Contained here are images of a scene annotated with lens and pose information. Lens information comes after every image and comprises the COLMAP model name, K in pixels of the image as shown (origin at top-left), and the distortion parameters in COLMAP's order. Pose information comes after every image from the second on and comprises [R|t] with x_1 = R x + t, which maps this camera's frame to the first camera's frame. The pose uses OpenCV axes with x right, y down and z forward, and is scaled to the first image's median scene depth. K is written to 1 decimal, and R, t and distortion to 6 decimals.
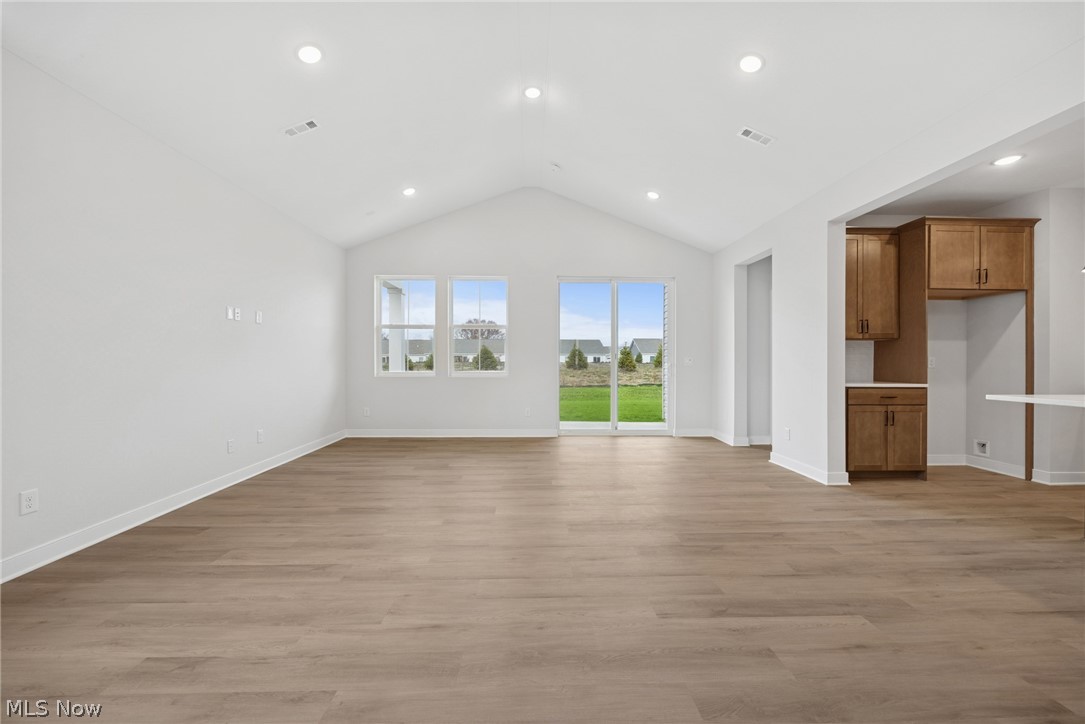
lens RADIAL K [[409.2, 0, 542.5], [0, 409.2, 362.0], [0, 0, 1]] dist [-0.001848, -0.000135]
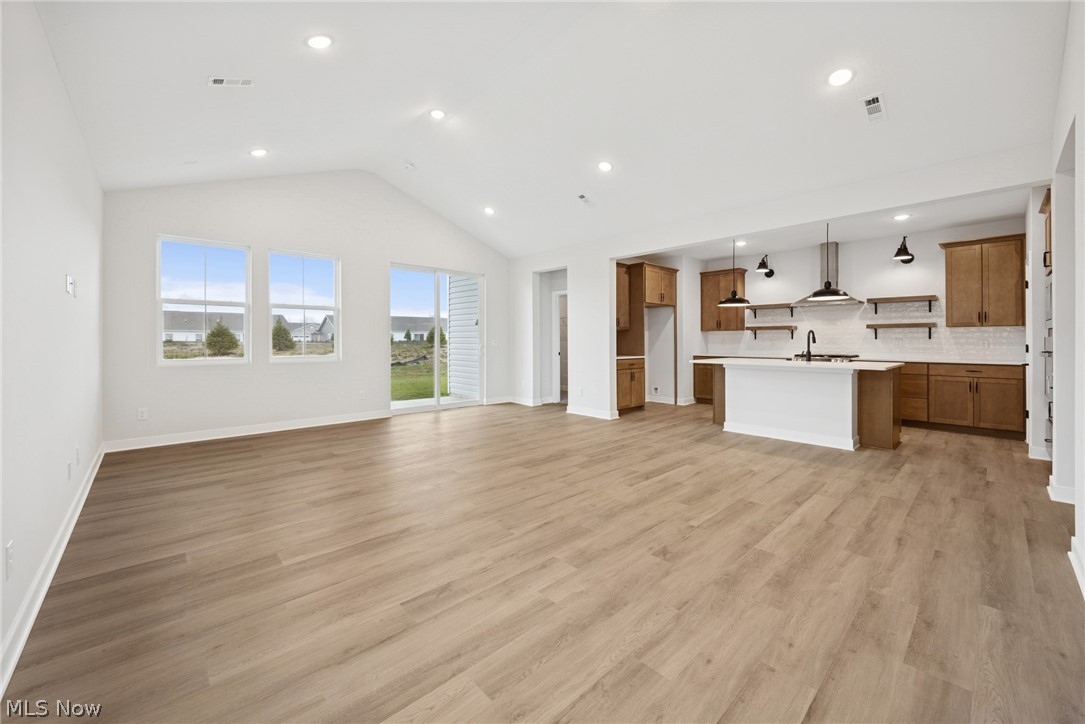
lens RADIAL K [[422.4, 0, 536.4], [0, 422.4, 335.5], [0, 0, 1]] dist [-0.000279, -0.000136]
pose [[0.757228, 0.004558, 0.653134, -0.621988], [0.002547, 0.999947, -0.009932, -0.018645], [-0.653145, 0.009185, 0.757177, -0.083939]]
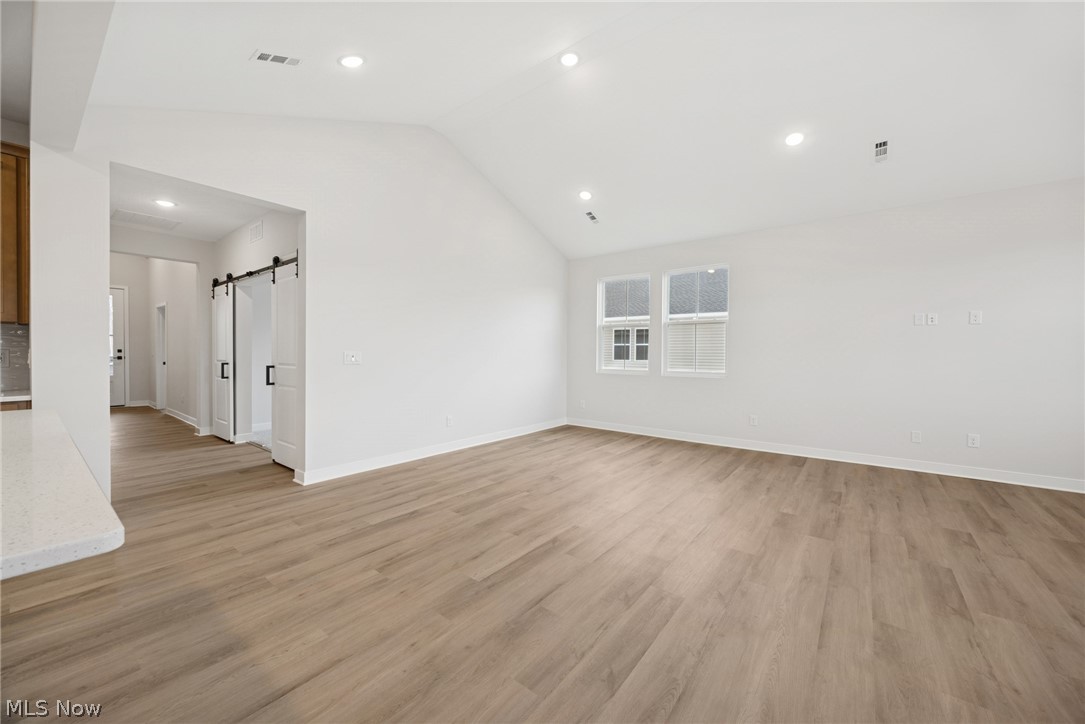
lens RADIAL K [[414.0, 0, 542.5], [0, 414.0, 362.0], [0, 0, 1]] dist [-0.003090, -0.000419]
pose [[-0.635561, 0.011762, -0.771961, 0.766760], [-0.008283, 0.999723, 0.022052, -0.016159], [0.772006, 0.020410, -0.635287, 0.919172]]
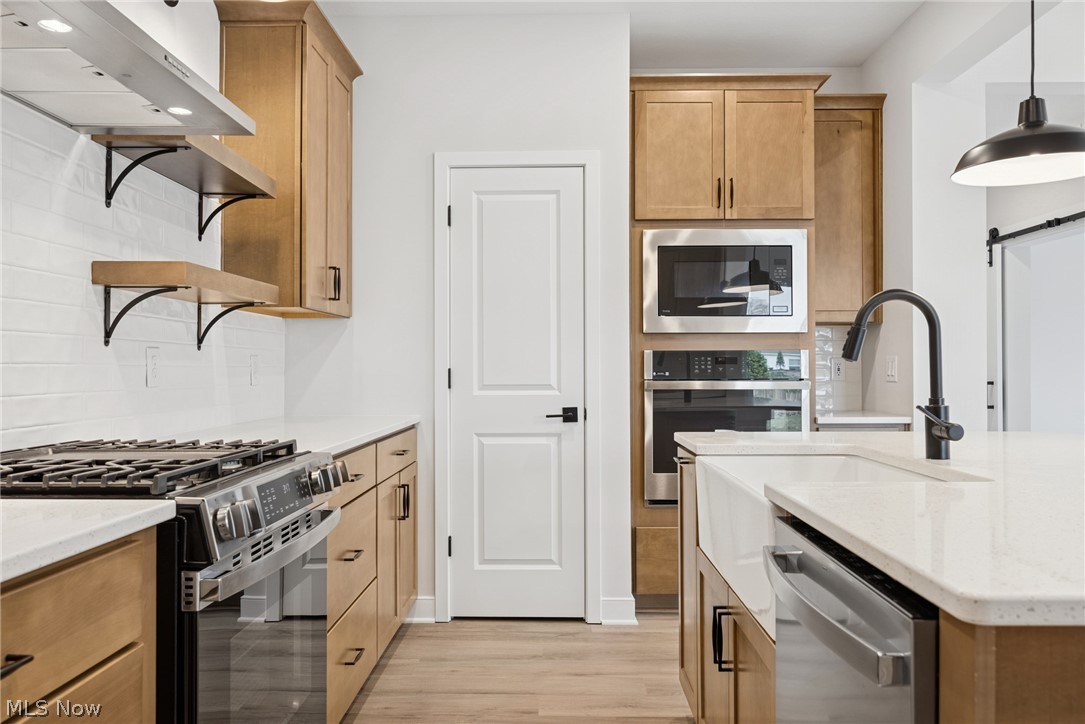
lens RADIAL K [[845.0, 0, 529.5], [0, 845.0, 359.2], [0, 0, 1]] dist [-0.006335, 0.000456]
pose [[-0.998822, 0.000262, 0.048528, 1.189158], [-0.000232, 0.999948, -0.010178, -0.000912], [-0.048528, -0.010177, -0.998770, 0.913198]]
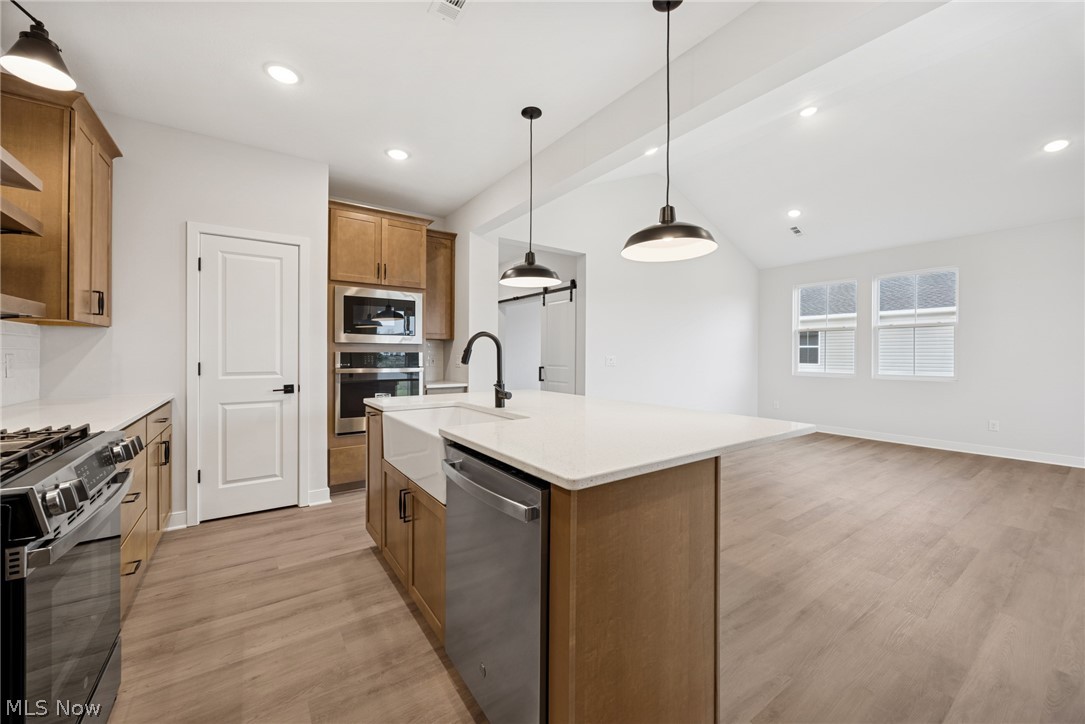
lens RADIAL K [[416.7, 0, 532.4], [0, 416.7, 356.4], [0, 0, 1]] dist [-0.002369, -0.000118]
pose [[-0.836359, -0.002669, -0.548176, 1.240456], [-0.004619, 0.999987, 0.002178, -0.016090], [0.548163, 0.004354, -0.836360, 0.894203]]
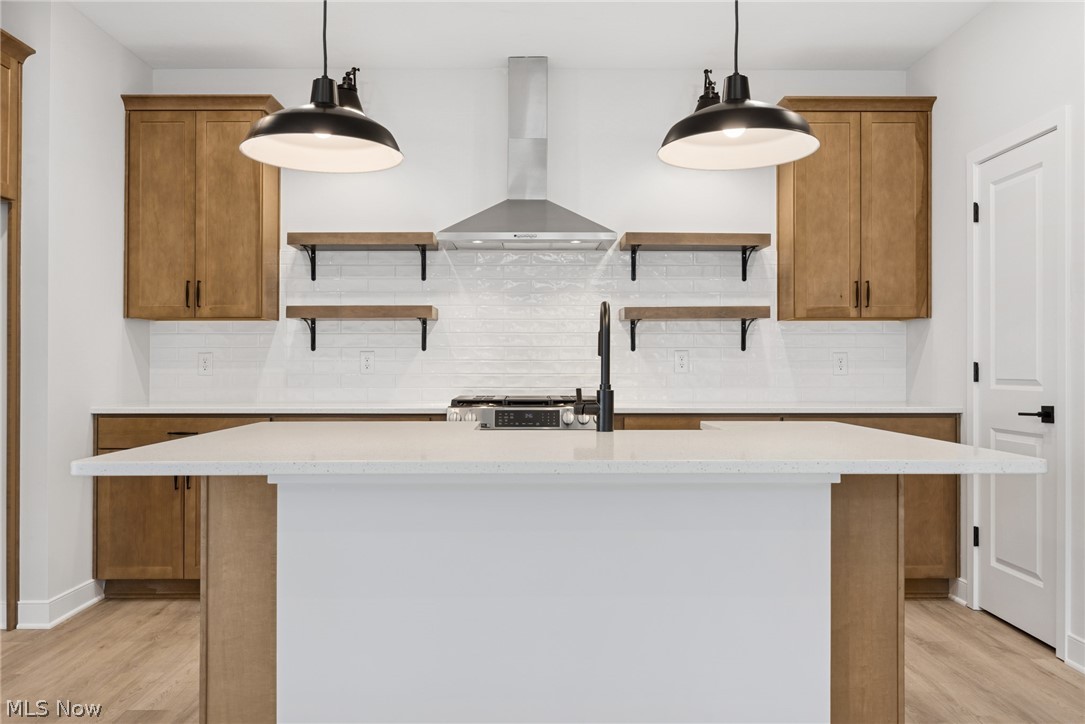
lens RADIAL K [[845.0, 0, 529.5], [0, 845.0, 359.2], [0, 0, 1]] dist [-0.006335, 0.000456]
pose [[0.021441, 0.004920, 0.999758, 0.292113], [0.000390, 0.999988, -0.004929, 0.001469], [-0.999770, 0.000495, 0.021438, 0.426764]]
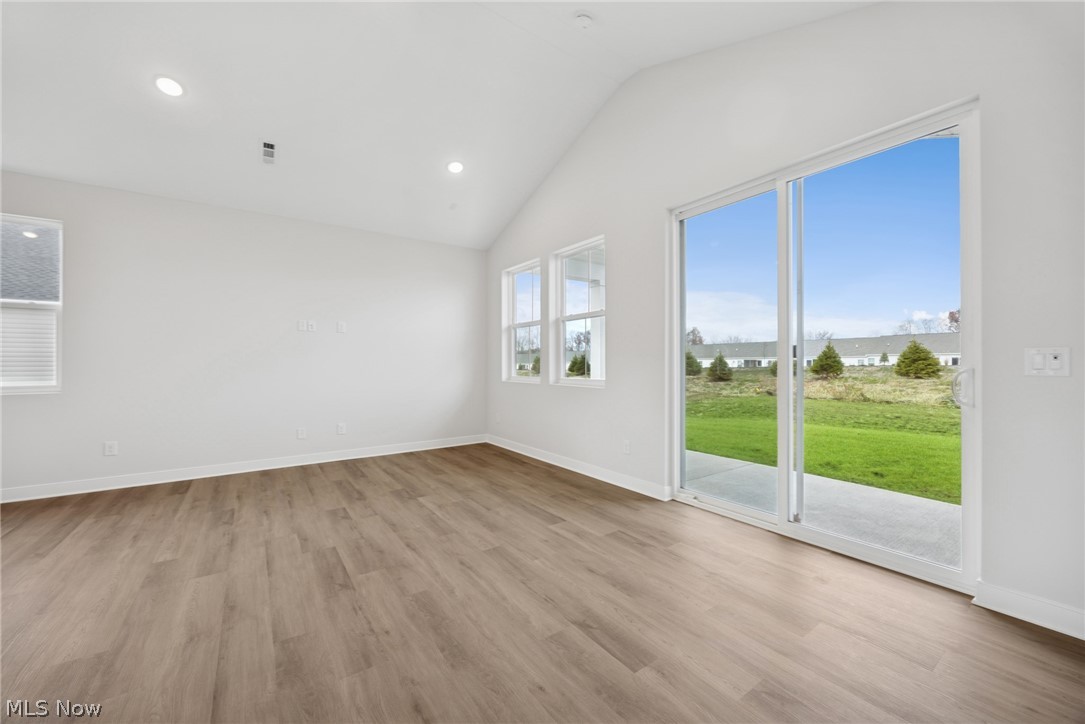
lens RADIAL K [[414.0, 0, 542.5], [0, 414.0, 362.0], [0, 0, 1]] dist [-0.003090, -0.000419]
pose [[0.552152, -0.004013, -0.833734, 0.675831], [-0.000739, 0.999986, -0.005302, -0.003936], [0.833743, 0.003544, 0.552141, 0.912207]]
